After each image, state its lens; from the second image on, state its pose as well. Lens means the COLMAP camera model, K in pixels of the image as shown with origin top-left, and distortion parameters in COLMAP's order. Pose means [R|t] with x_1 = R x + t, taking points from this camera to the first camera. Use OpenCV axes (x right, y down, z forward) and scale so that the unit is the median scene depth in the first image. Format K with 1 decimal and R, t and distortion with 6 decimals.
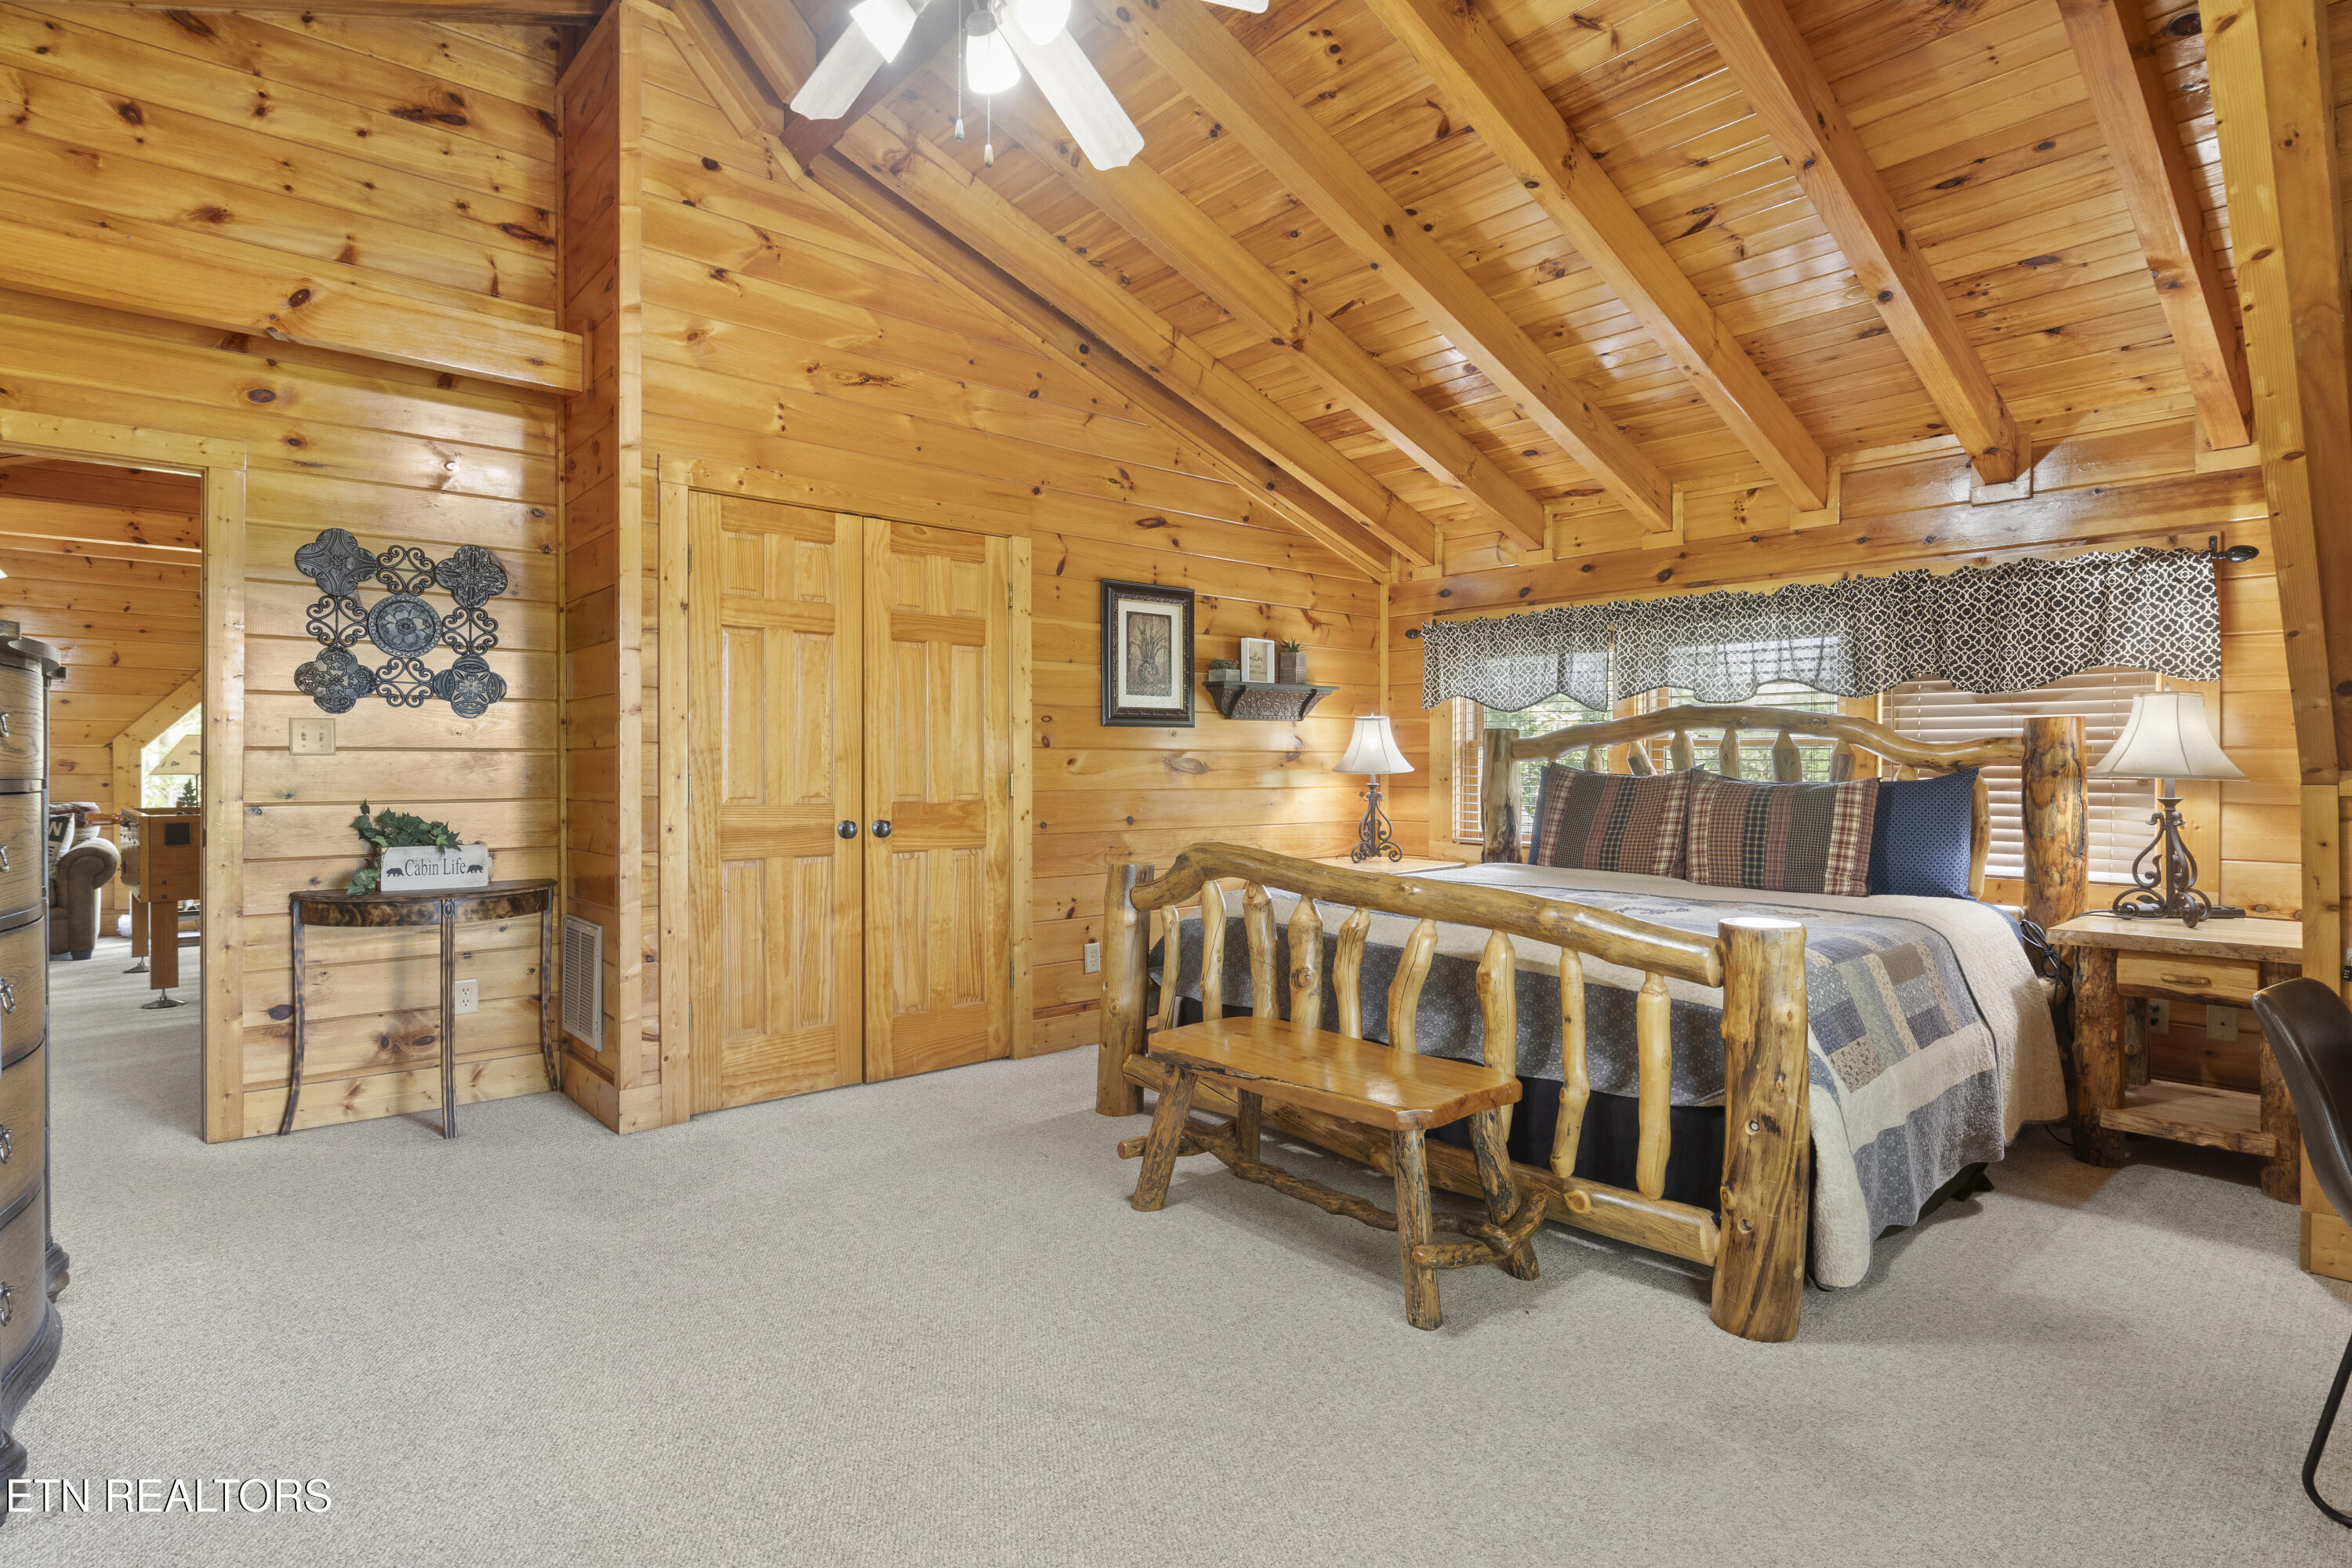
lens RADIAL K [[1179.8, 0, 1185.4], [0, 1179.8, 760.0], [0, 0, 1]] dist [-0.004785, -0.000417]
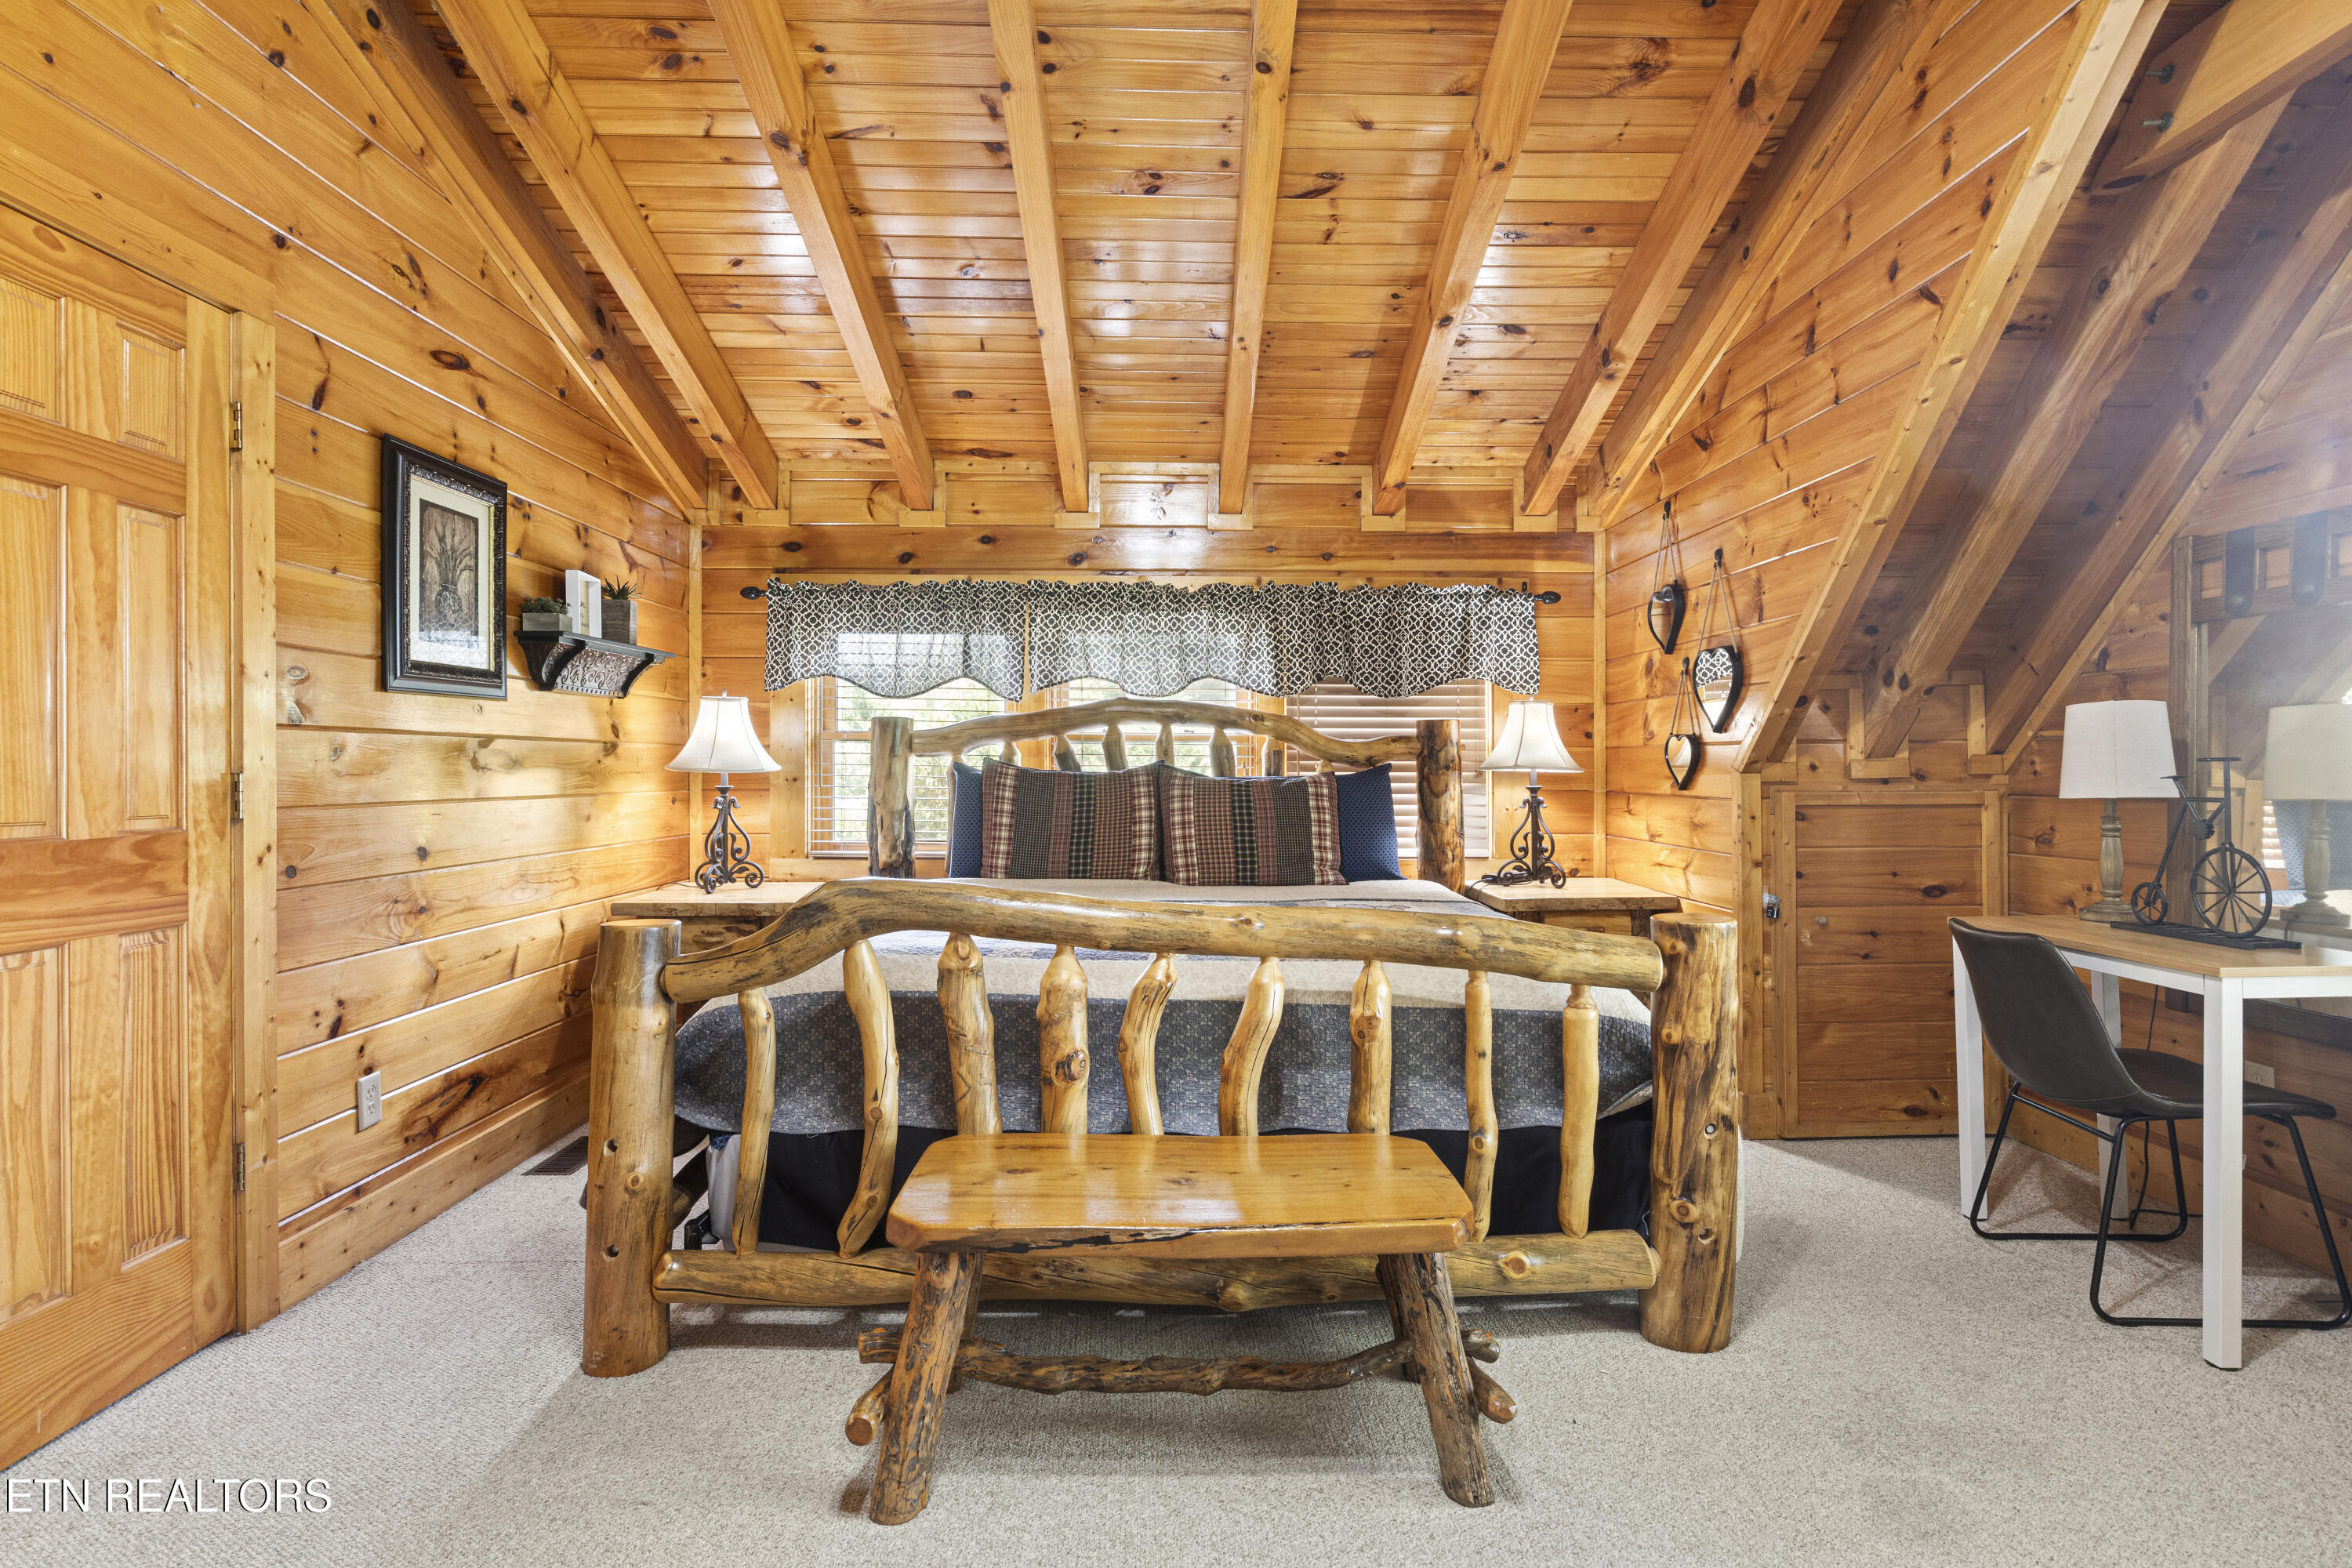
lens RADIAL K [[1172.9, 0, 1184.3], [0, 1172.9, 756.5], [0, 0, 1]] dist [-0.004122, -0.000361]
pose [[0.646752, 0.004625, 0.762686, -0.273652], [-0.001643, 0.999988, -0.004671, 0.005404], [-0.762699, 0.001768, 0.646752, 0.364498]]
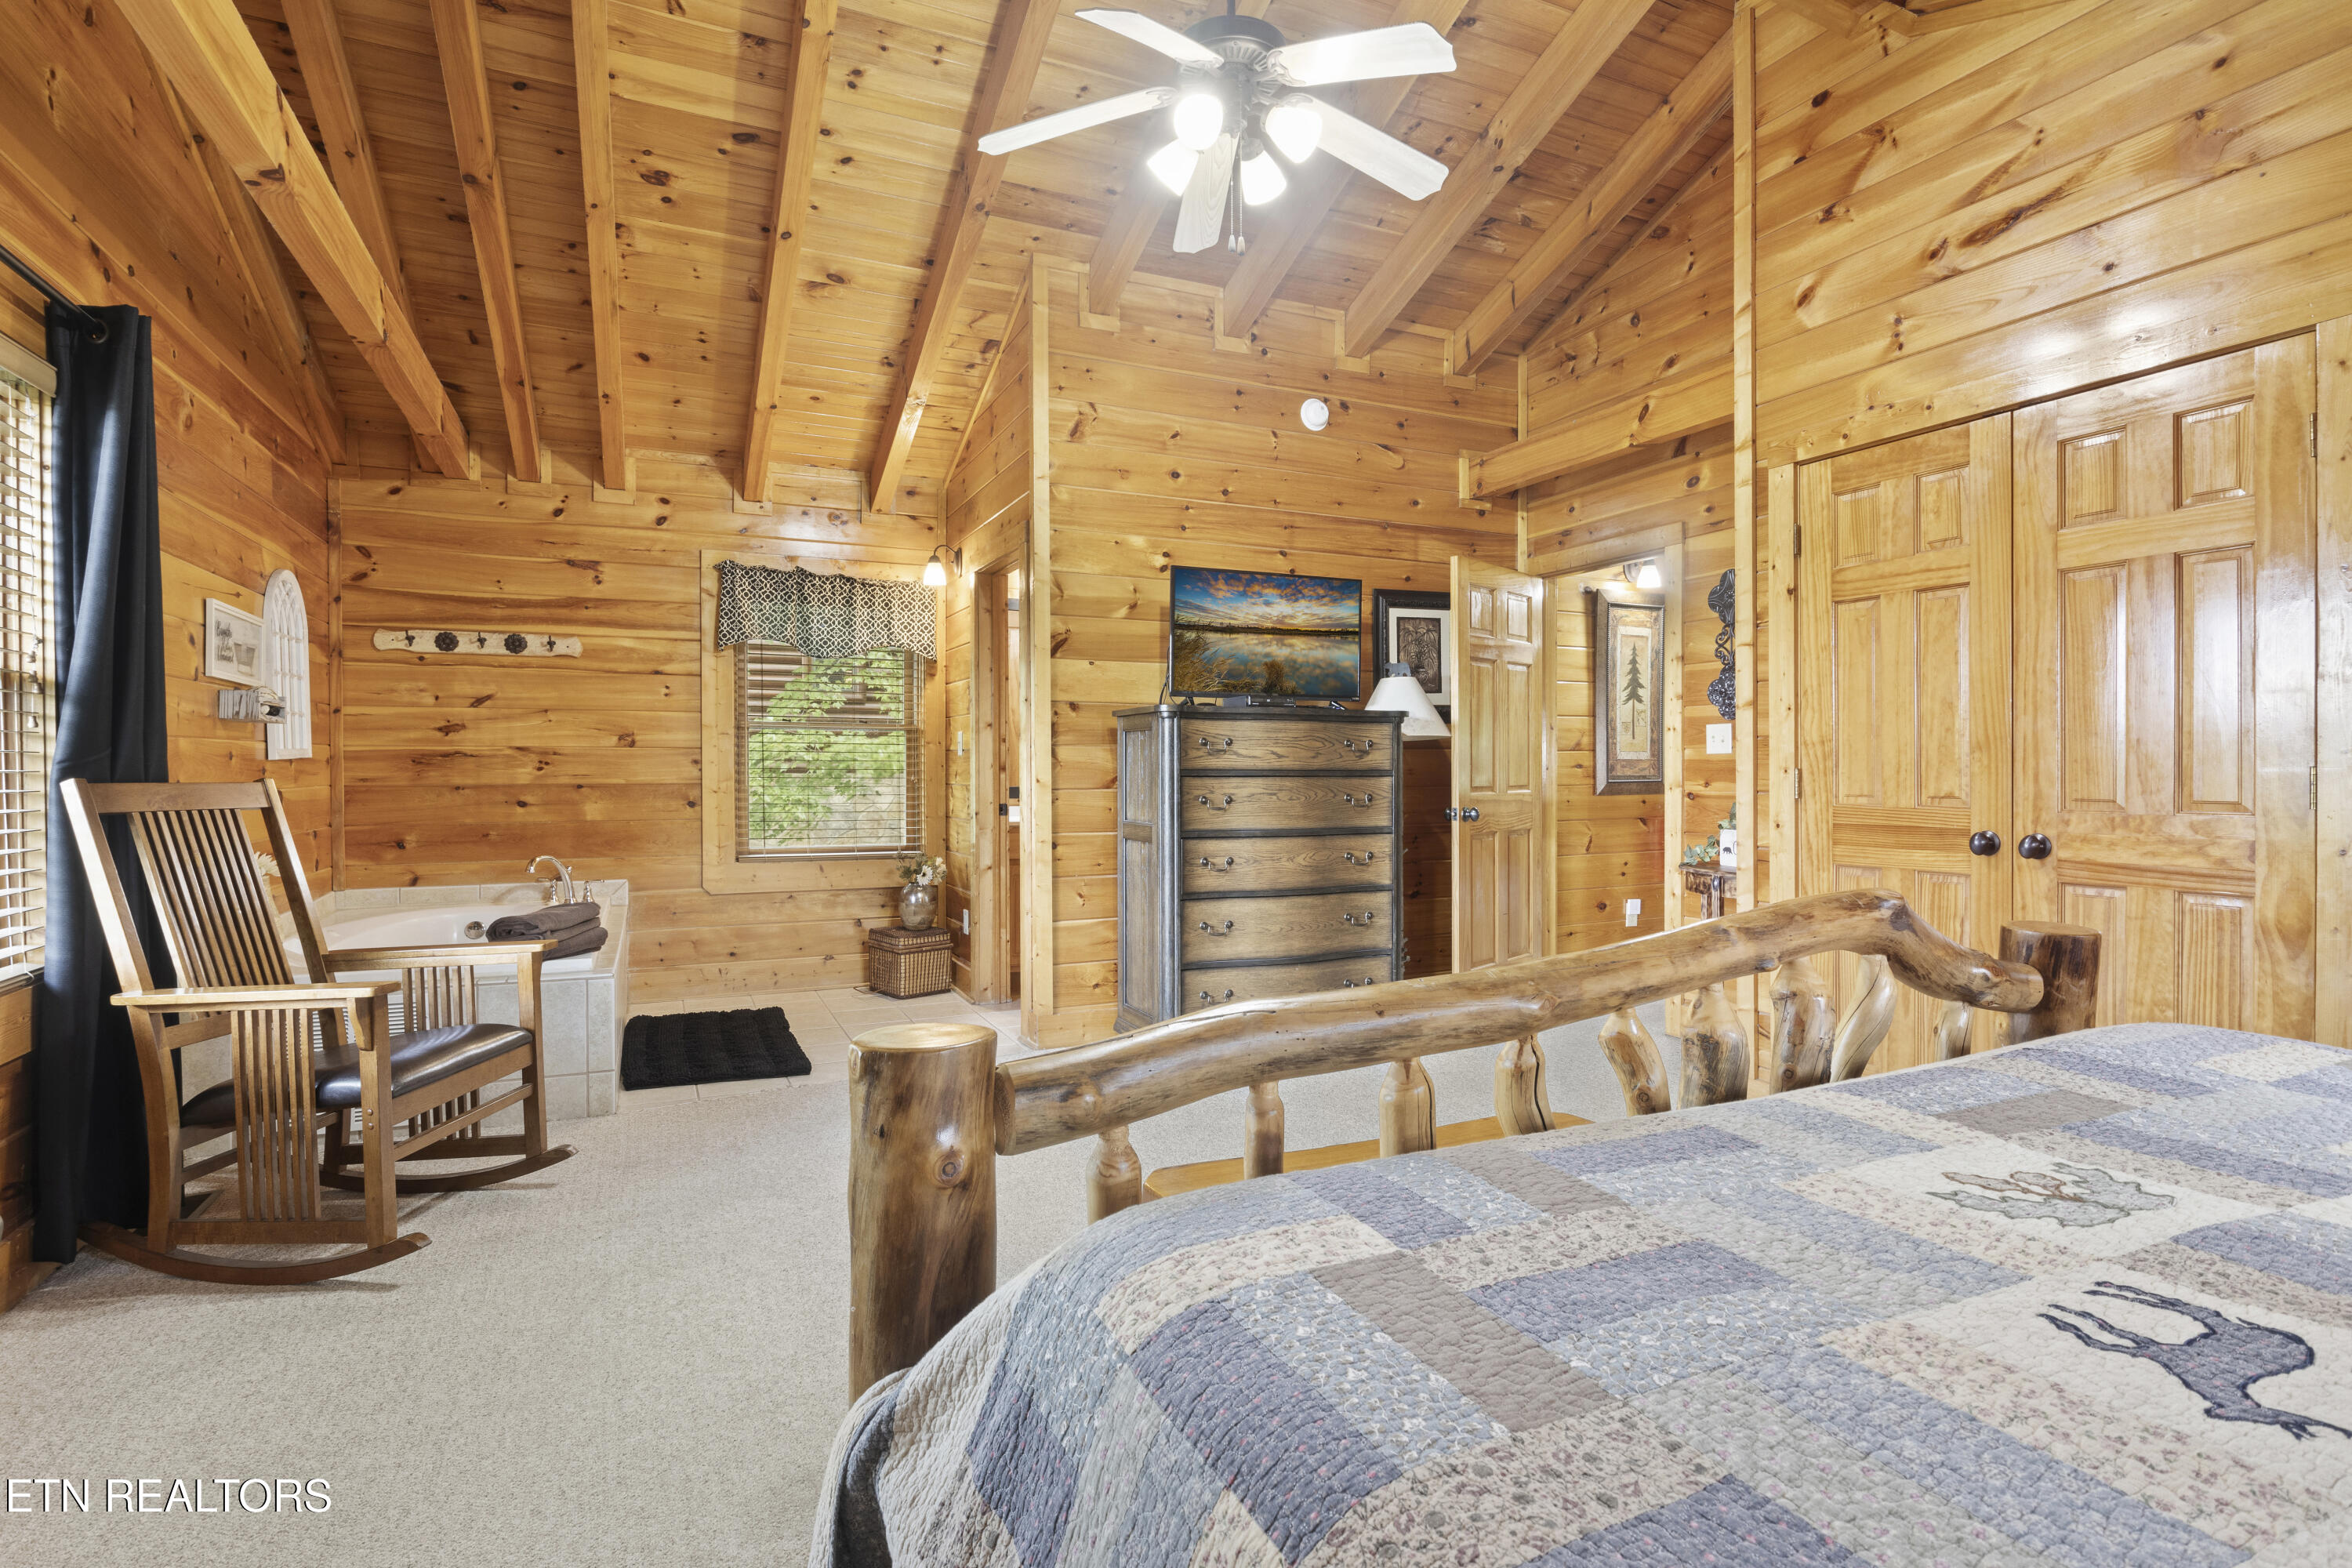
lens RADIAL K [[1176.6, 0, 1179.6], [0, 1176.6, 776.3], [0, 0, 1]] dist [-0.004875, -0.000085]
pose [[-0.299548, 0.006040, -0.954062, 0.515172], [0.007948, 0.999961, 0.003835, 0.009013], [0.954048, -0.006435, -0.299584, 0.671099]]
